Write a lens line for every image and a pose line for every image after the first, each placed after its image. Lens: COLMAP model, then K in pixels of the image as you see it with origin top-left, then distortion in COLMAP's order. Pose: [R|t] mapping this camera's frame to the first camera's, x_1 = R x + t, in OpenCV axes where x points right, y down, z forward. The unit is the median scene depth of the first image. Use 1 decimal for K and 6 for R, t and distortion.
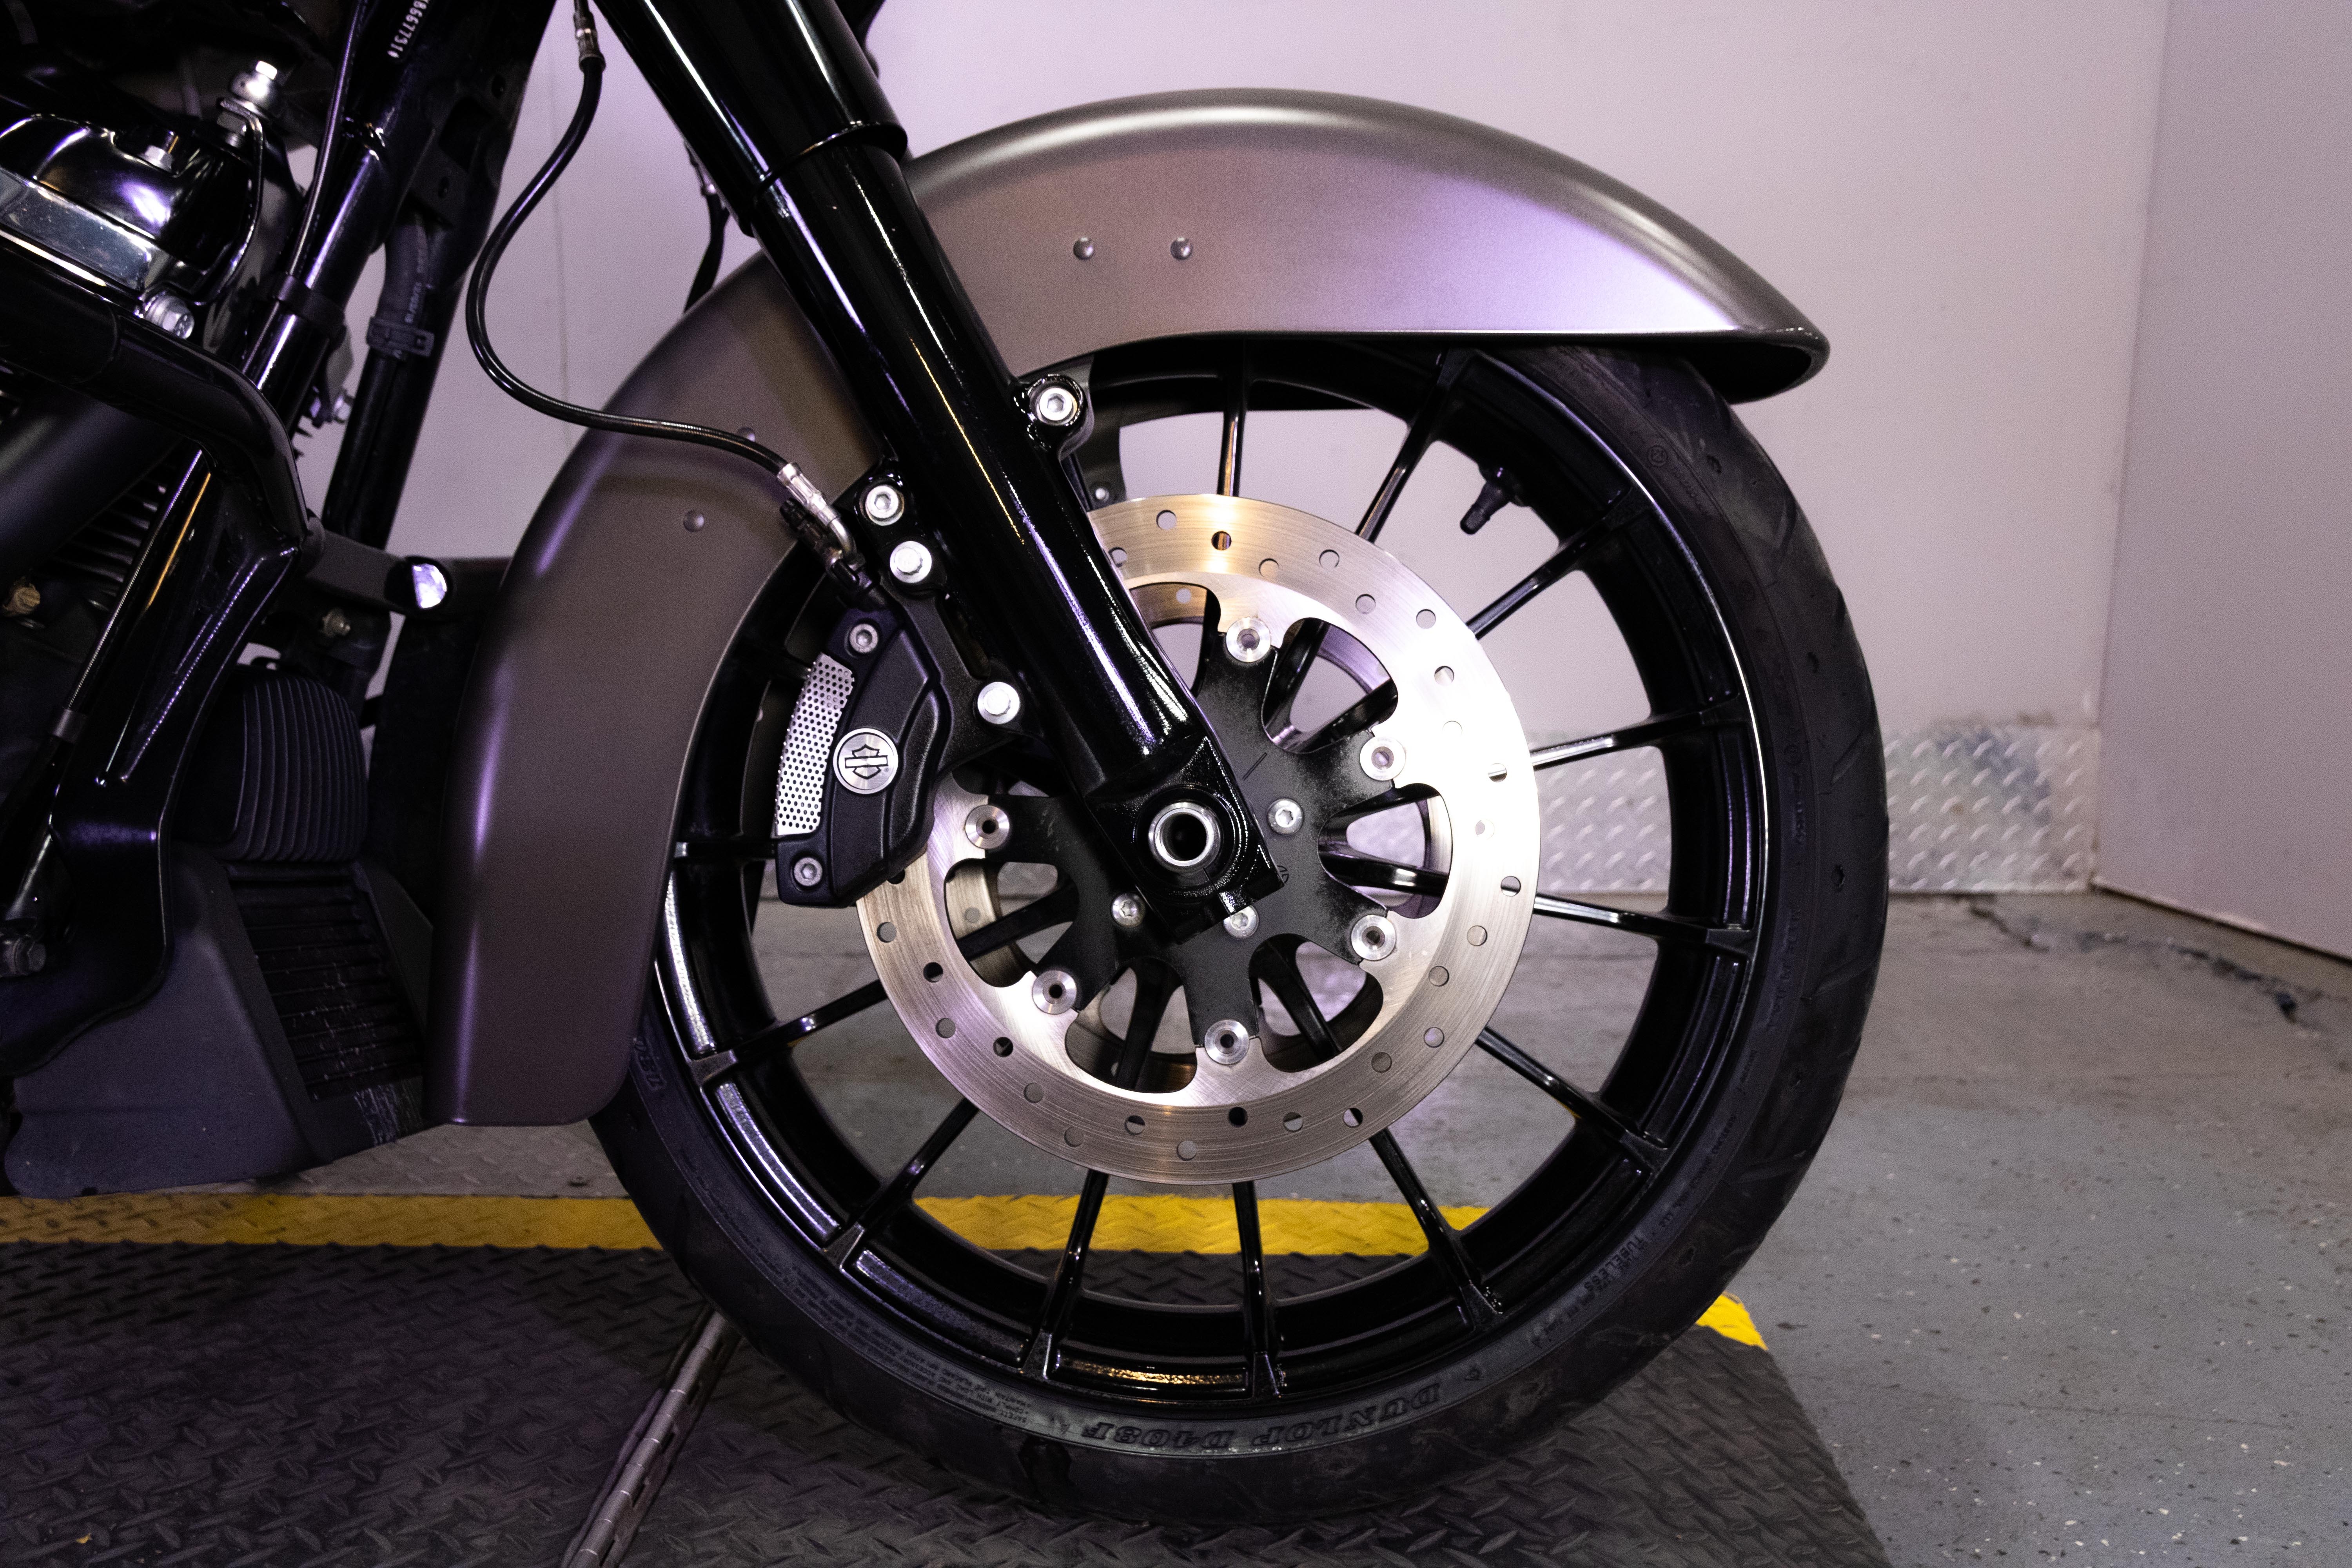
lens RADIAL K [[2081.2, 0, 1171.6], [0, 2081.2, 790.8], [0, 0, 1]] dist [-0.002509, -0.004472]
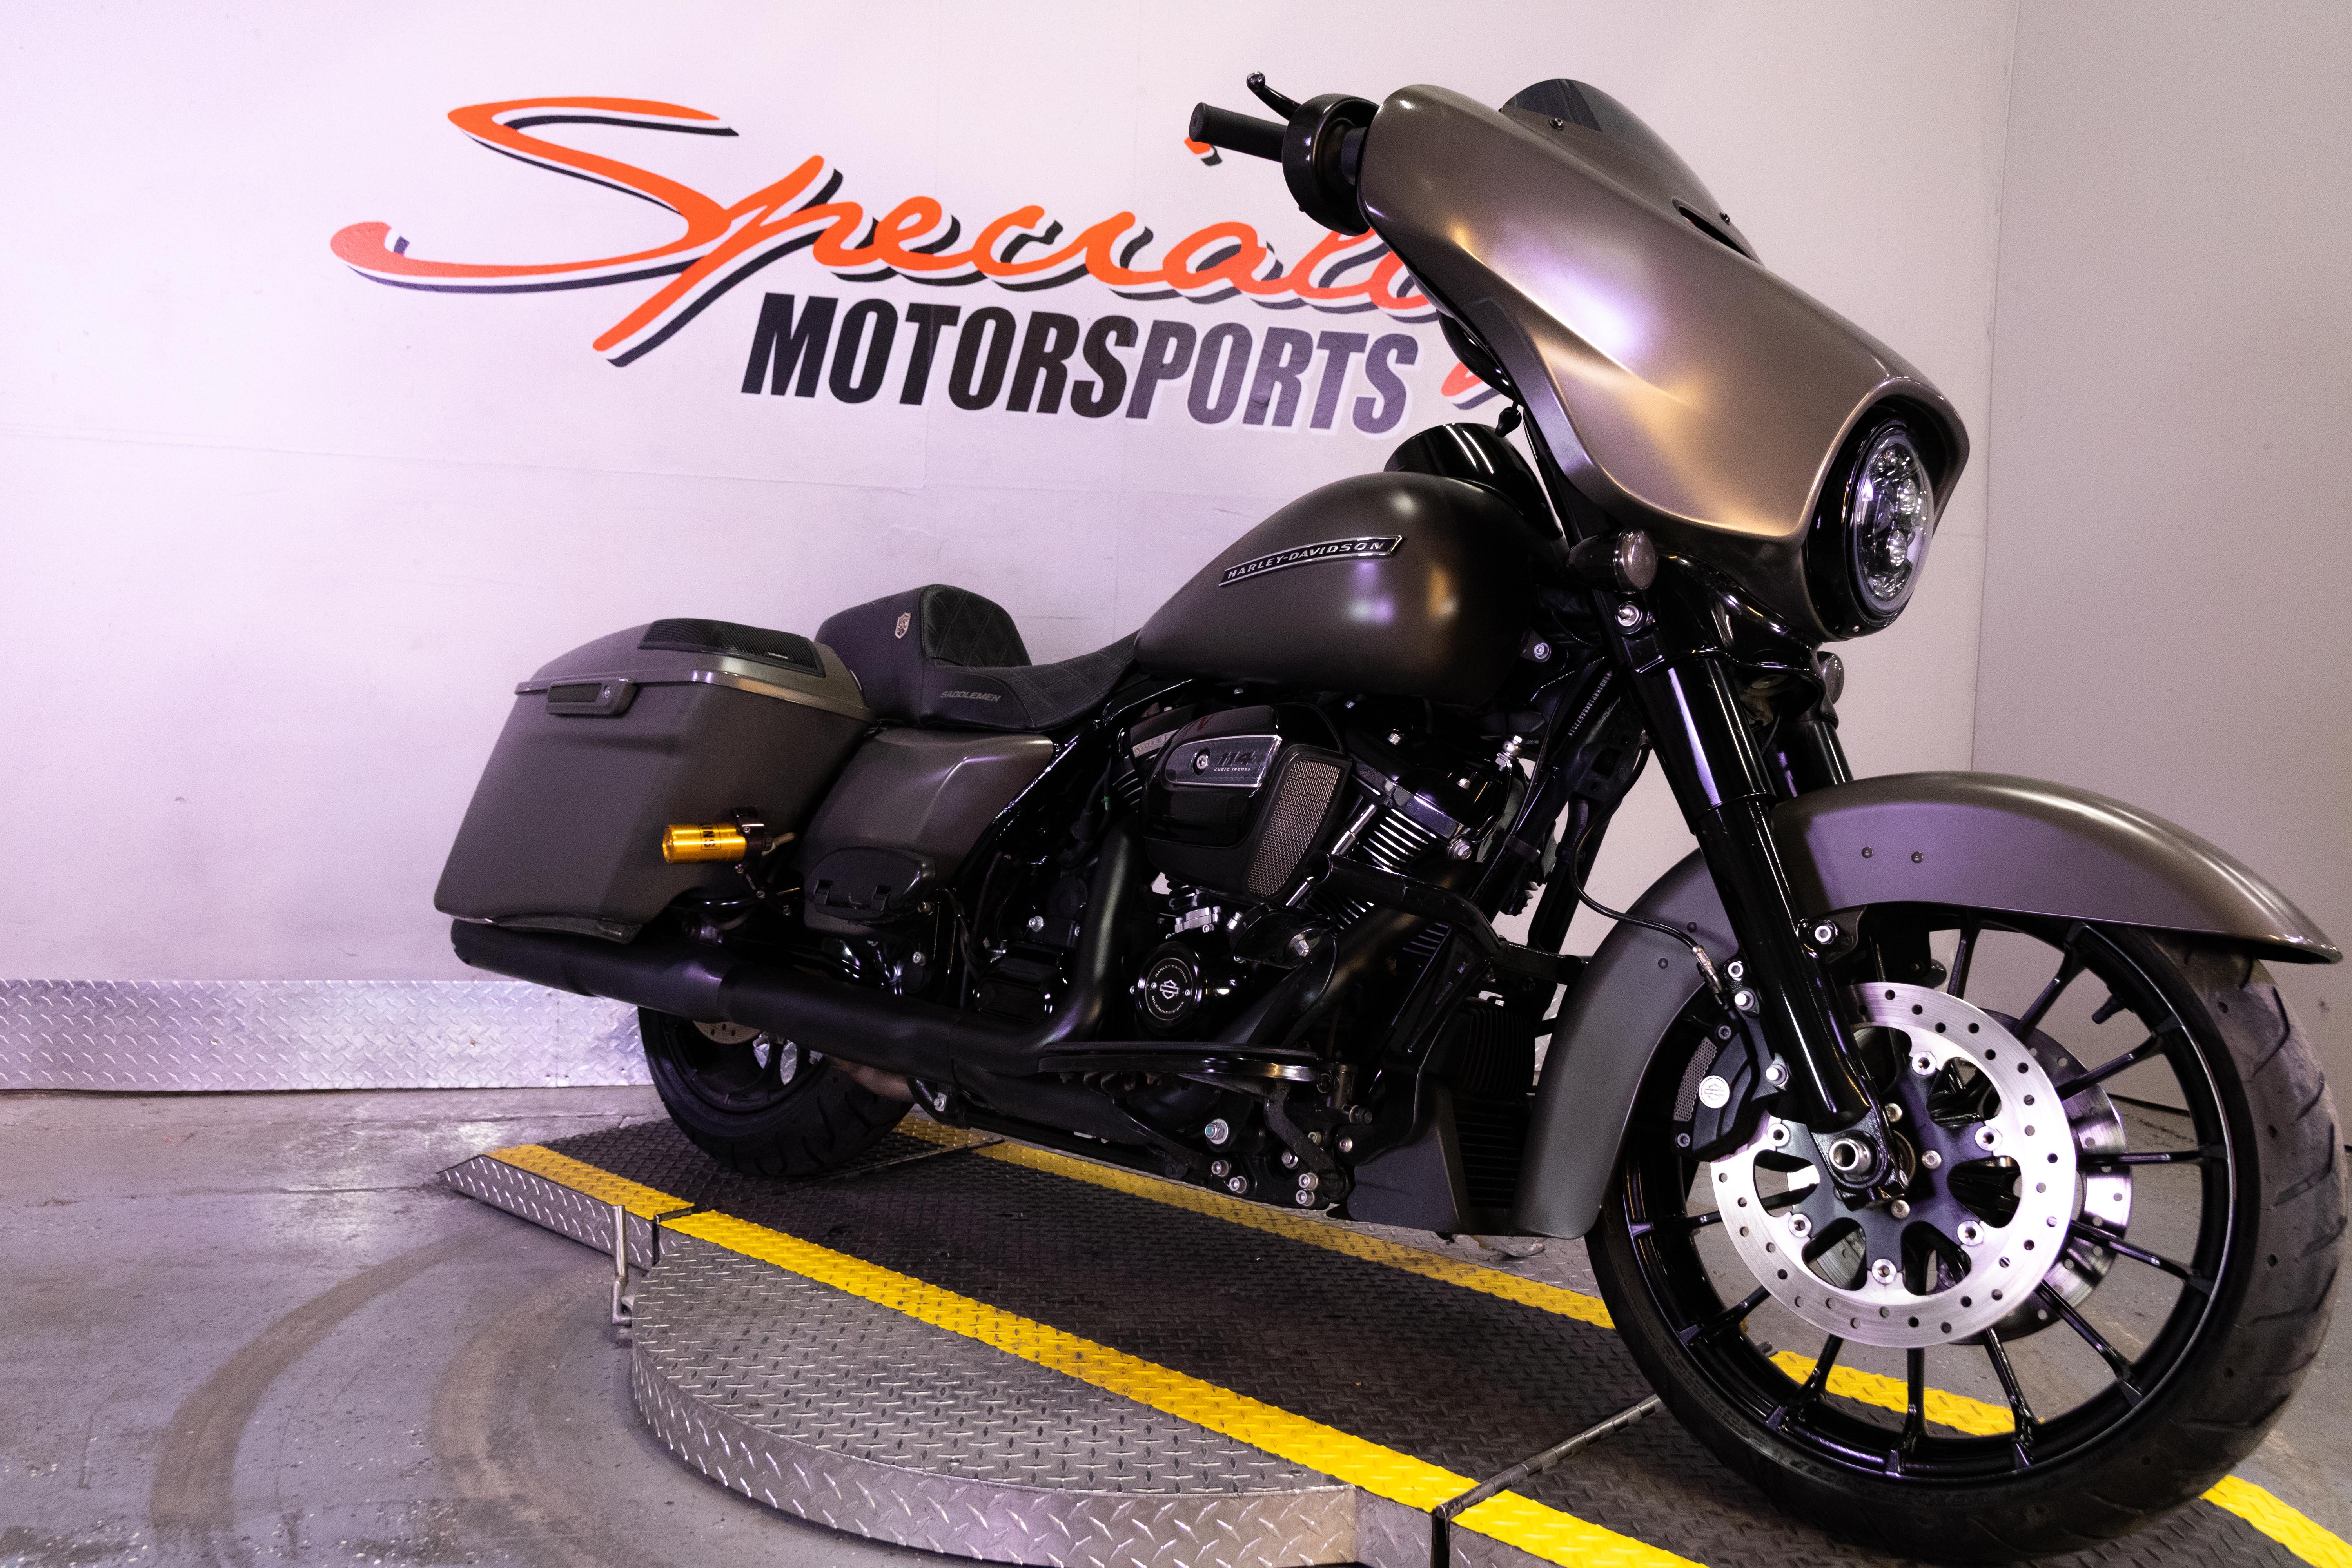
lens RADIAL K [[1877.5, 0, 1176.0], [0, 1877.5, 784.0], [0, 0, 1]] dist [0.032603, -0.041928]
pose [[0.985700, 0.014271, 0.167903, -0.507731], [0.006744, 0.992268, -0.123928, 0.005832], [-0.168373, 0.123288, 0.977983, -0.501916]]
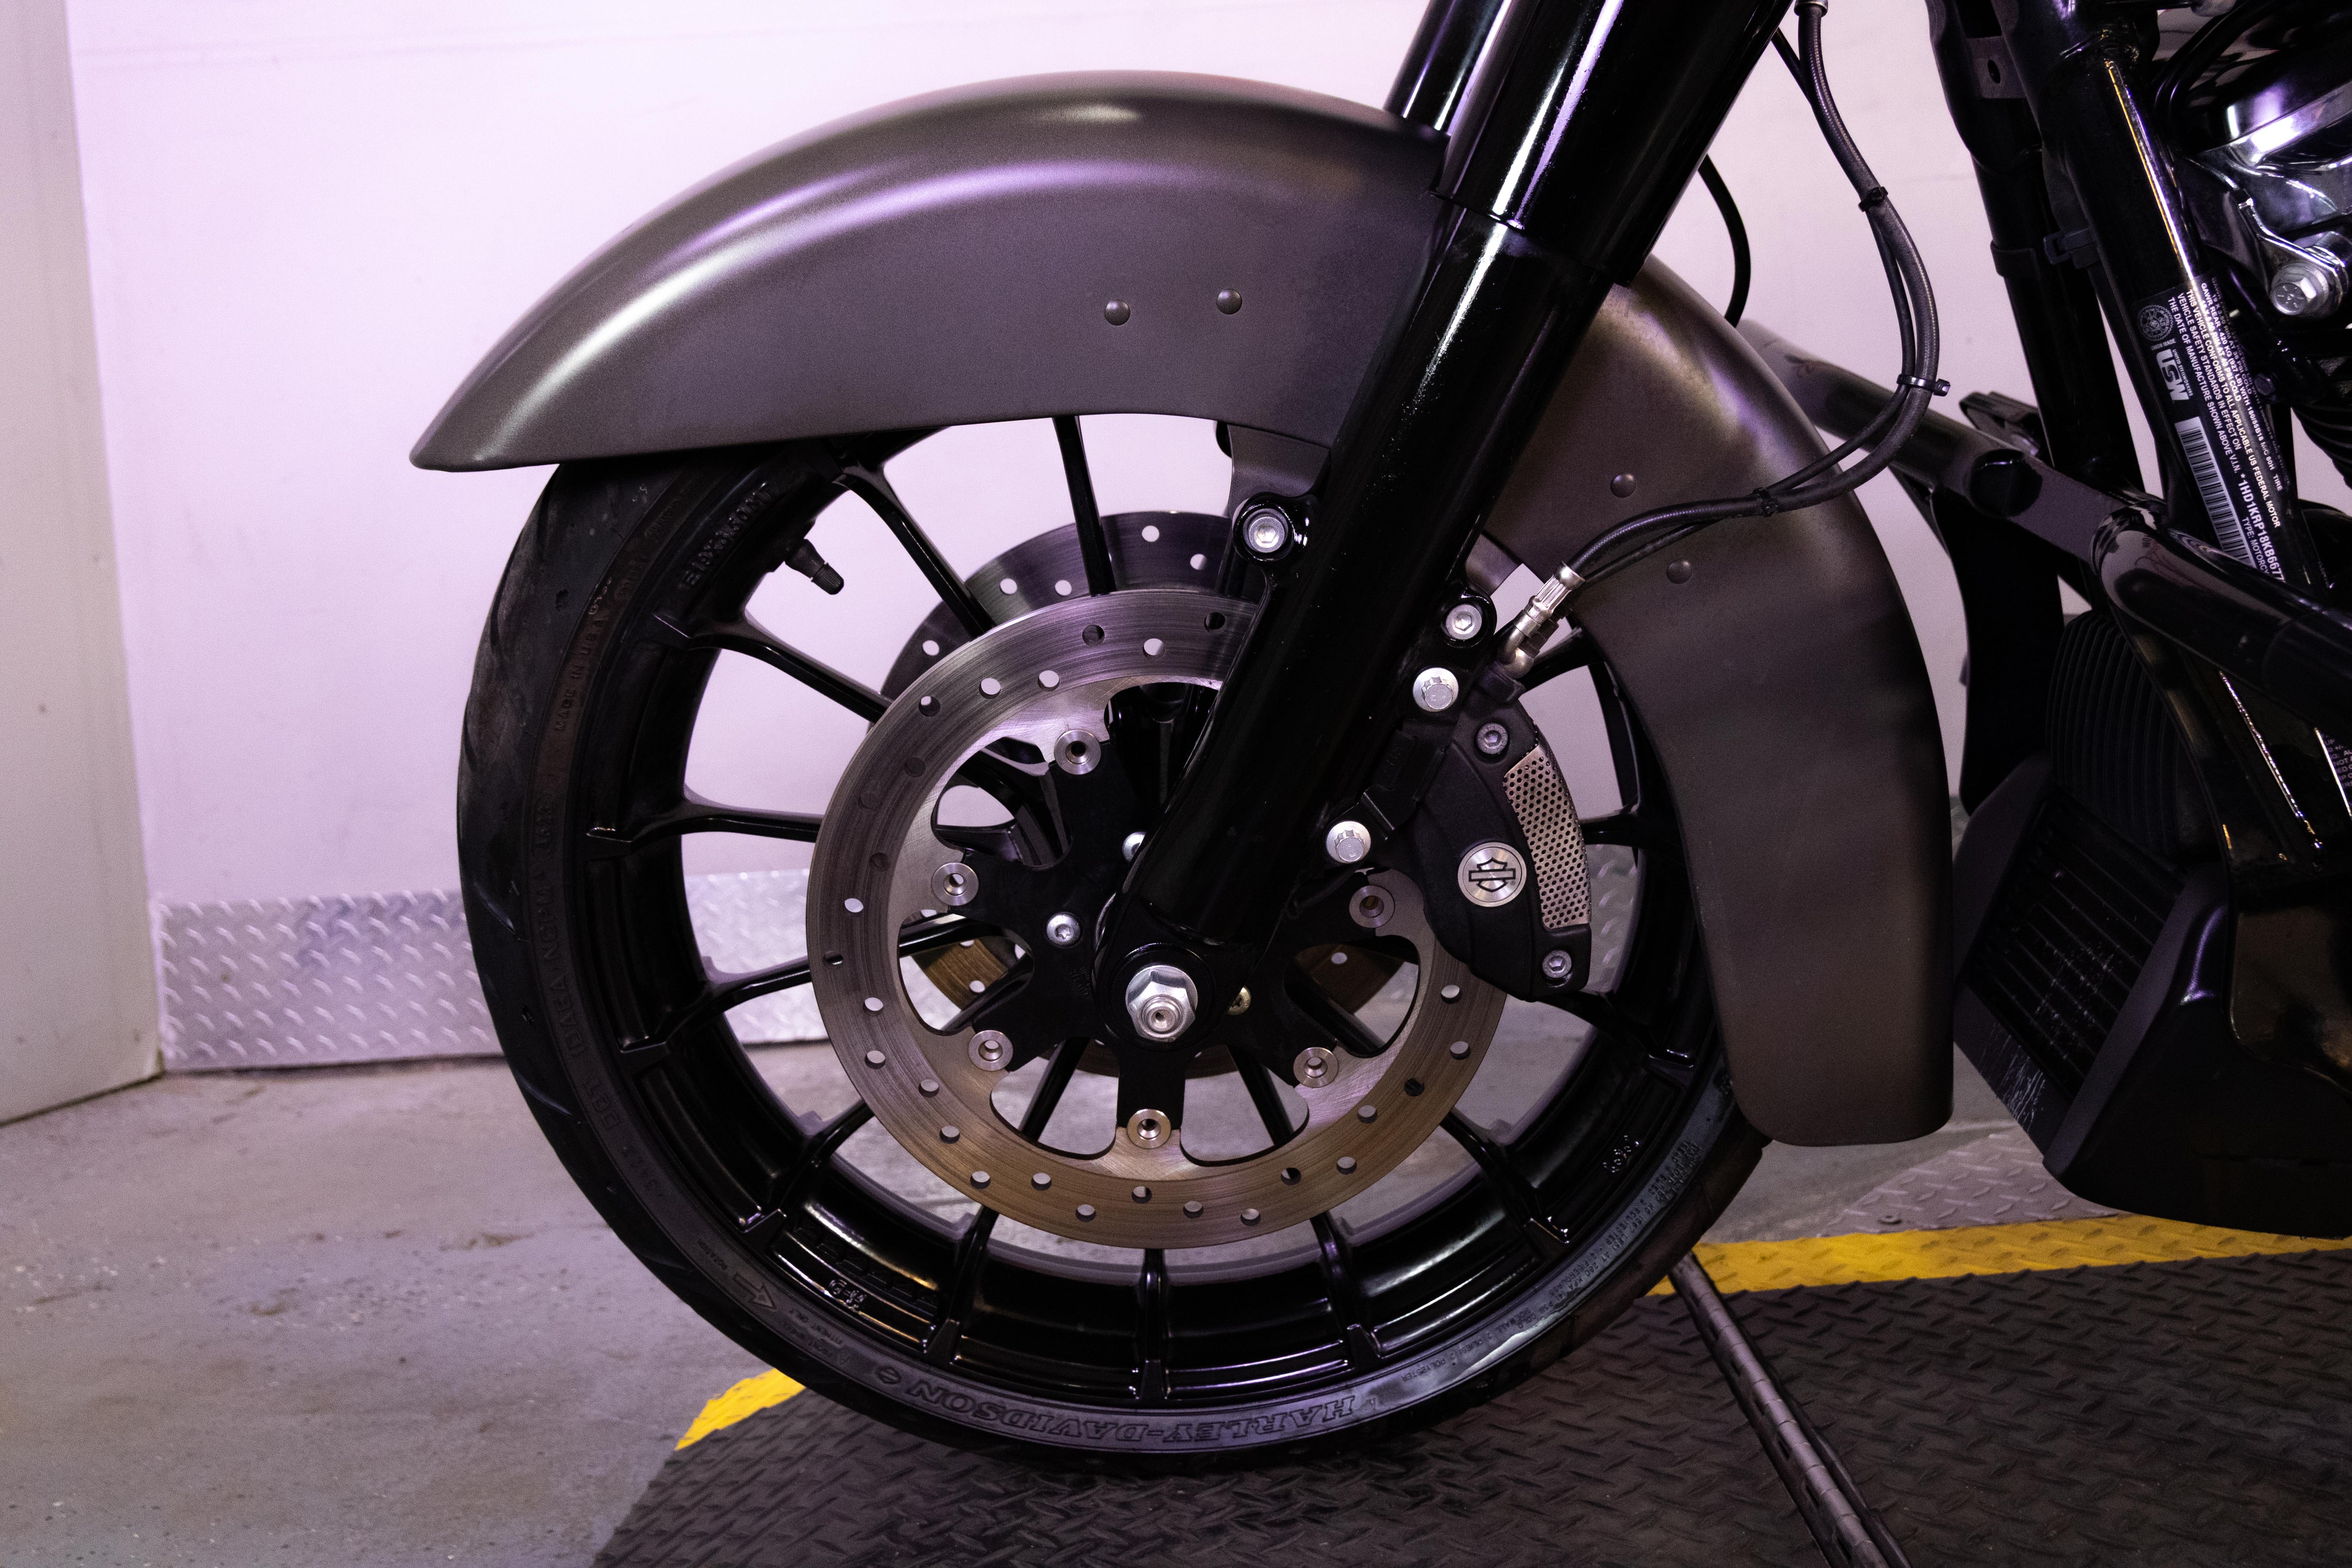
lens RADIAL K [[2081.2, 0, 1171.6], [0, 2081.2, 790.8], [0, 0, 1]] dist [-0.002509, -0.004472]
pose [[0.997577, -0.065481, -0.023520, -0.711447], [0.063258, 0.994346, -0.085286, 0.031298], [0.028971, 0.083592, 0.996079, 0.023064]]
